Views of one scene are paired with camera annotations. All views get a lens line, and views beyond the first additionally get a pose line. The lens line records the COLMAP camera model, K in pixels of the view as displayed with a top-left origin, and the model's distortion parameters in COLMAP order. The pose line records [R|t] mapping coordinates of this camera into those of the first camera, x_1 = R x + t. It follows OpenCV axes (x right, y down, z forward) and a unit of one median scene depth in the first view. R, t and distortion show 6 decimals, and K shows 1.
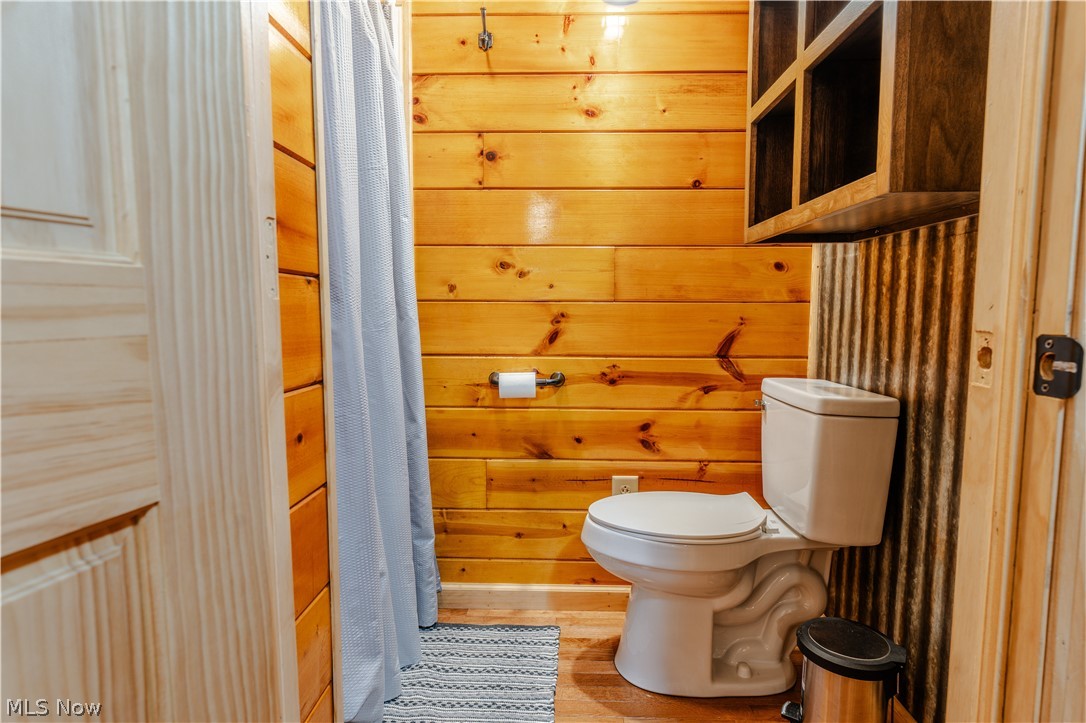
lens RADIAL K [[584.7, 0, 543.0], [0, 584.7, 361.5], [0, 0, 1]] dist [-0.001432, -0.000108]
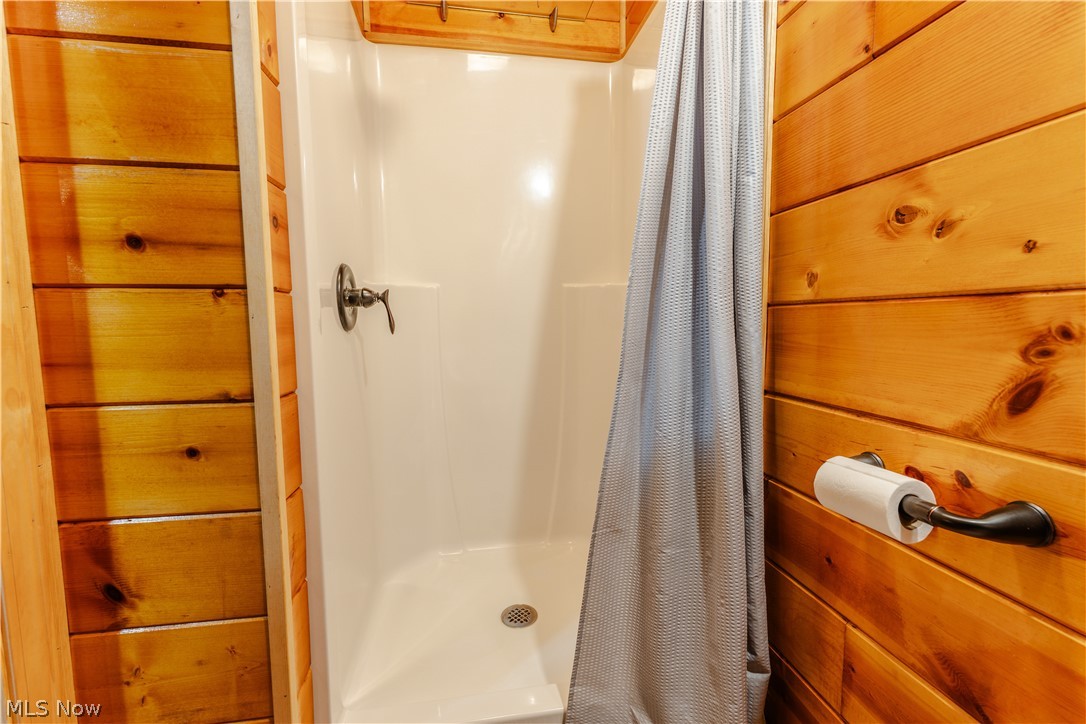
lens RADIAL K [[472.2, 0, 543.0], [0, 472.2, 362.0], [0, 0, 1]] dist [0.001822, 0.000212]
pose [[0.176485, 0.081968, -0.980884, 0.237028], [-0.082586, 0.994246, 0.068226, -0.057853], [0.980833, 0.068967, 0.182239, 0.678134]]
